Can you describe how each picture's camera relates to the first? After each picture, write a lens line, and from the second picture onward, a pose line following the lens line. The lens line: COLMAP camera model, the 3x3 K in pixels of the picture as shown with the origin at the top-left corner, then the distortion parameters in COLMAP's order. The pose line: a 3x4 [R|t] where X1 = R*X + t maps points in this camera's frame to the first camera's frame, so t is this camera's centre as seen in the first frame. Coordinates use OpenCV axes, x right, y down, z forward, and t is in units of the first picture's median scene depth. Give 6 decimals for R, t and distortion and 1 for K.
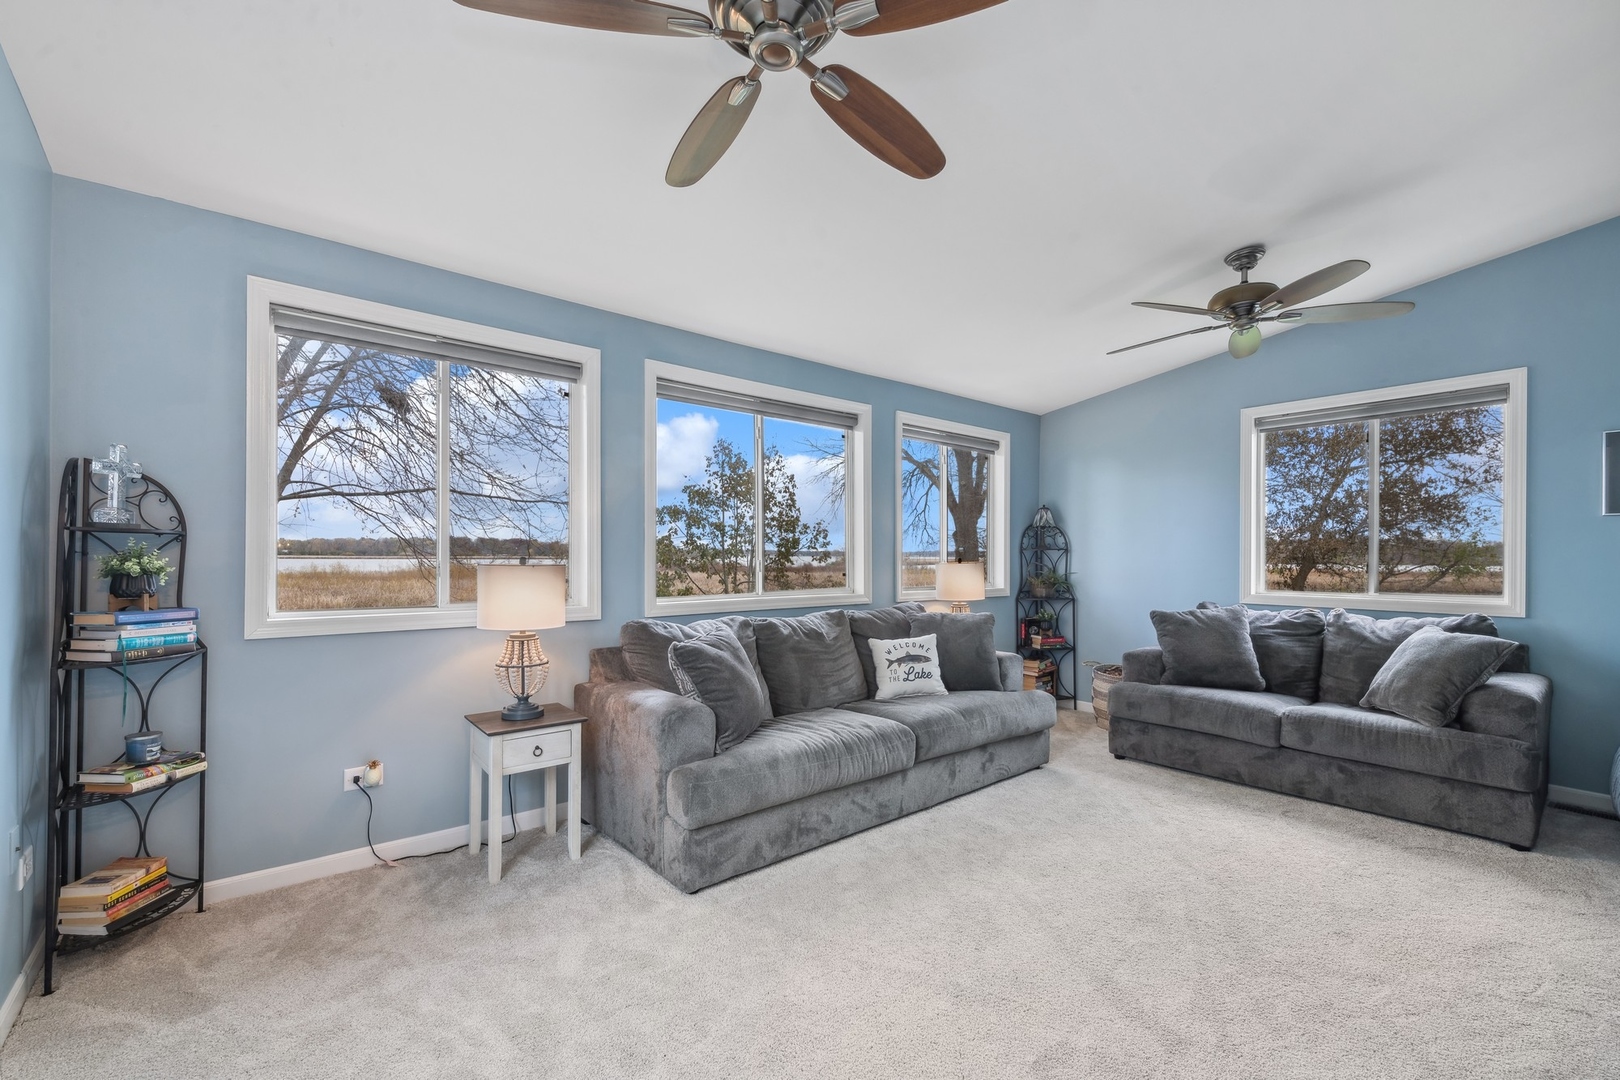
lens RADIAL K [[694.6, 0, 810.0], [0, 694.6, 540.0], [0, 0, 1]] dist [0.018376, 0.000030]
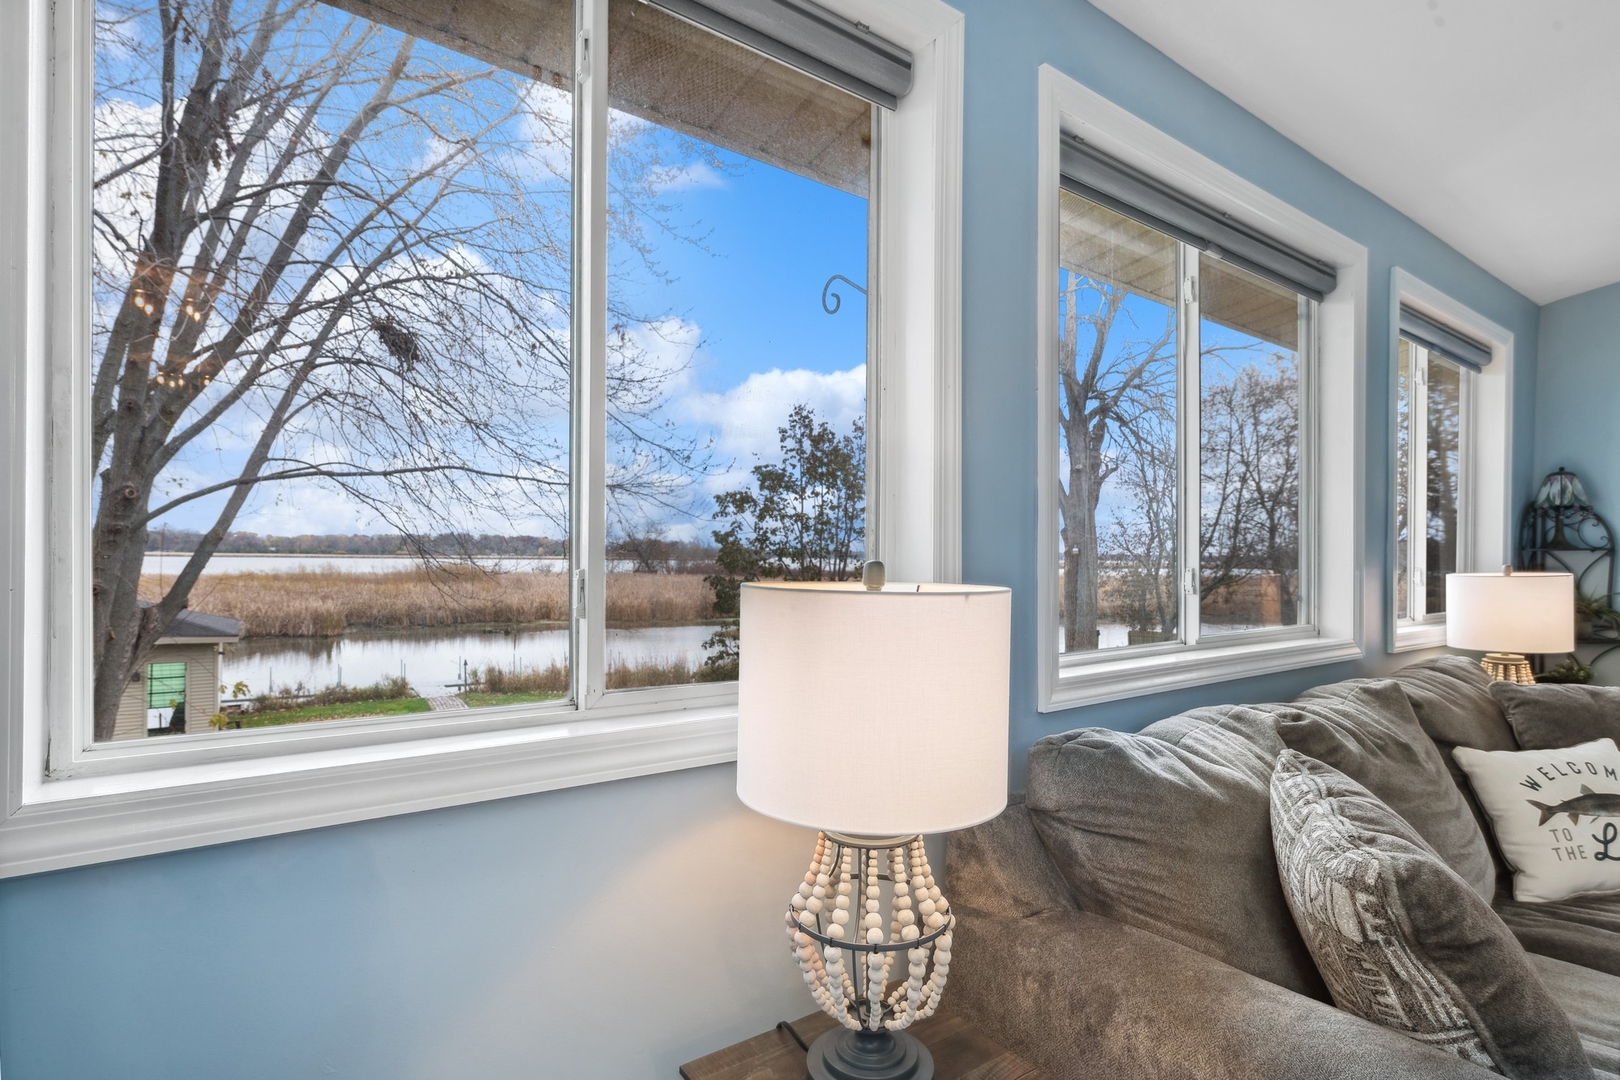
lens RADIAL K [[834.0, 0, 810.0], [0, 834.0, 540.0], [0, 0, 1]] dist [-0.003437, -0.000343]
pose [[0.997597, 0.004187, -0.069152, -0.057356], [-0.004077, 0.999990, 0.001724, 0.002280], [0.069159, -0.001438, 0.997605, 0.089030]]
